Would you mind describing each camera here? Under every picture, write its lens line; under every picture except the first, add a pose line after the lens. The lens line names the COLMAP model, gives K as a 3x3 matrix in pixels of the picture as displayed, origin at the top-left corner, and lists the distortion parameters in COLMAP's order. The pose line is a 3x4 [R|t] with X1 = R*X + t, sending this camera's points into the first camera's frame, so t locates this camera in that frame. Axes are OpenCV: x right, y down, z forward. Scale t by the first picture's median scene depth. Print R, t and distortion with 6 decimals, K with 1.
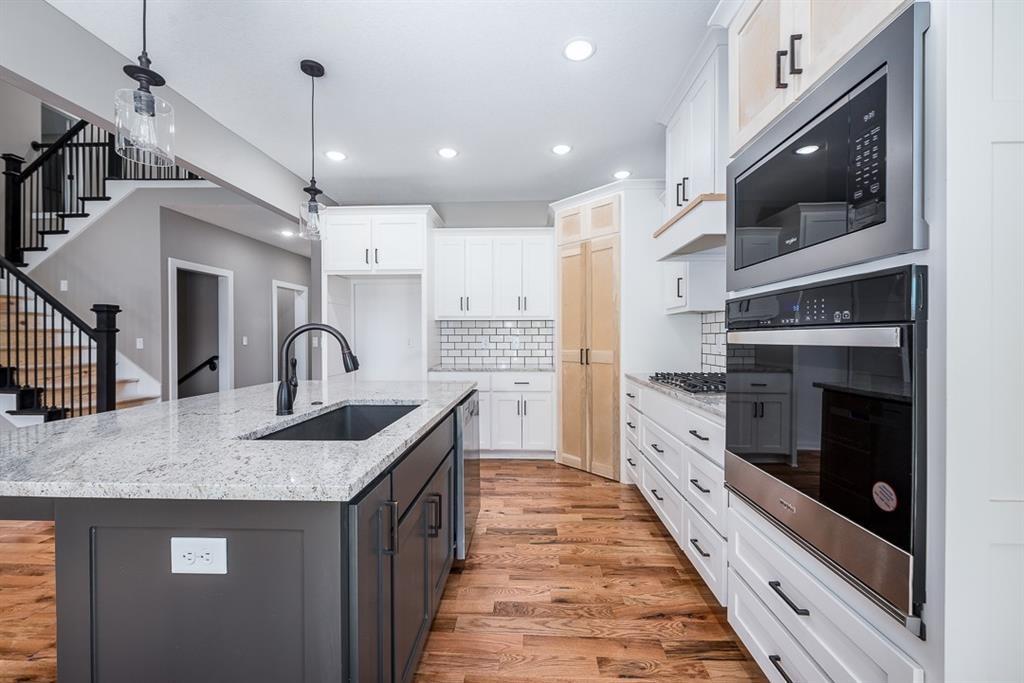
lens RADIAL K [[418.1, 0, 509.1], [0, 418.1, 339.1], [0, 0, 1]] dist [-0.001245, -0.000099]
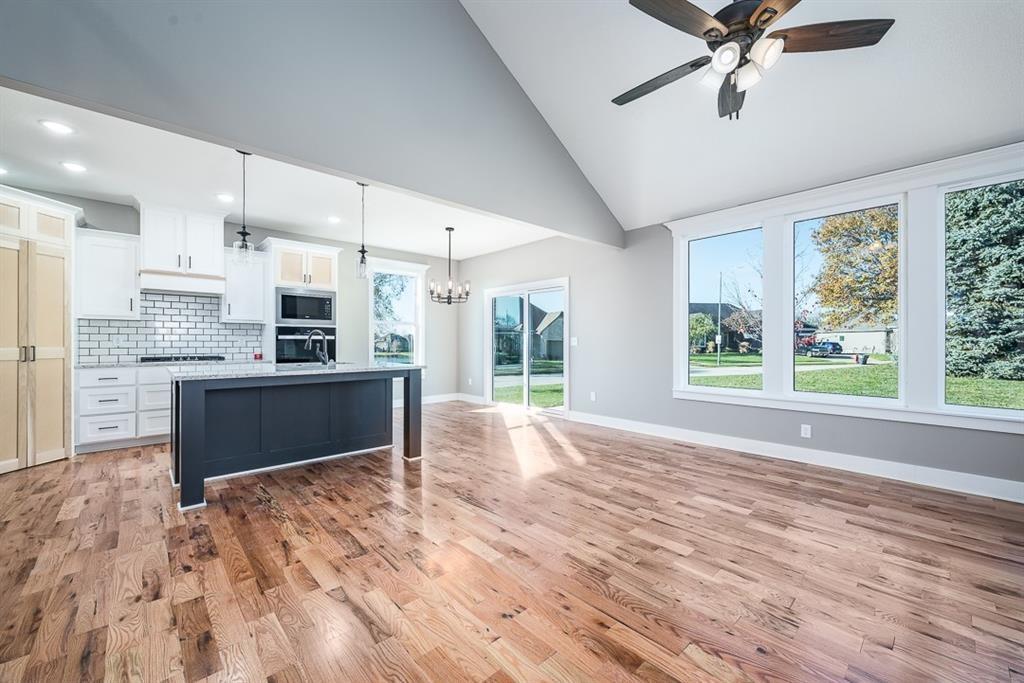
lens RADIAL K [[398.1, 0, 477.8], [0, 398.1, 342.5], [0, 0, 1]] dist [0.000037, 0.000150]
pose [[-0.678931, -0.003389, 0.734194, -1.567424], [0.000764, 0.999986, 0.005322, 0.013287], [-0.734202, 0.004174, -0.678919, 1.052482]]
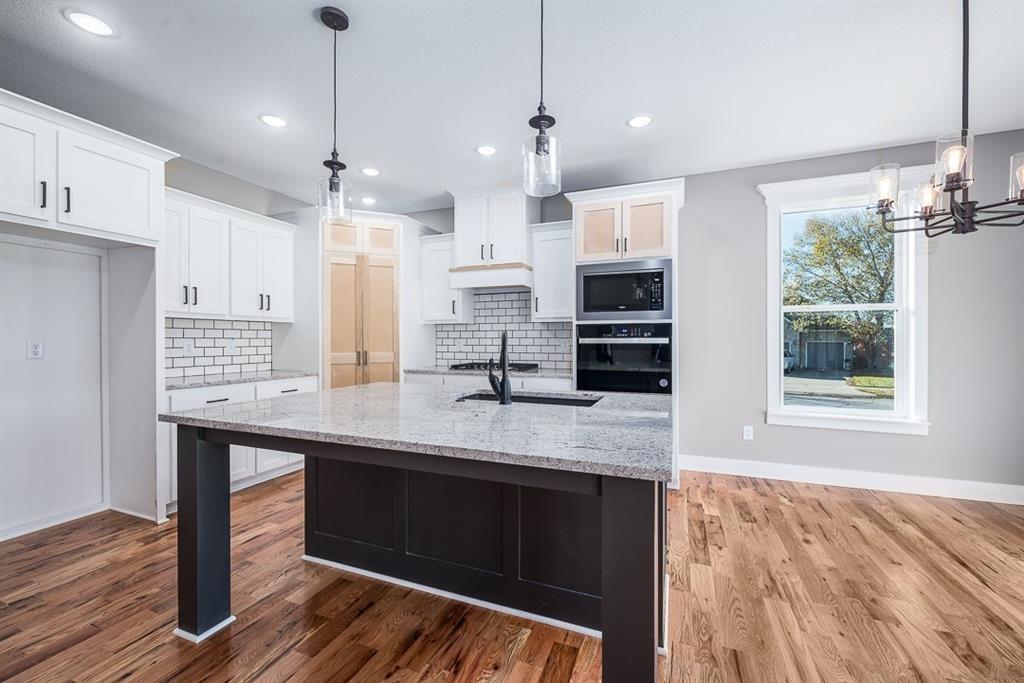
lens RADIAL K [[389.5, 0, 539.6], [0, 389.5, 337.4], [0, 0, 1]] dist [-0.000763, 0.000056]
pose [[0.303621, 0.004822, 0.952781, -0.814387], [0.004782, 0.999967, -0.006585, -0.005002], [-0.952781, 0.006555, 0.303588, 0.290447]]
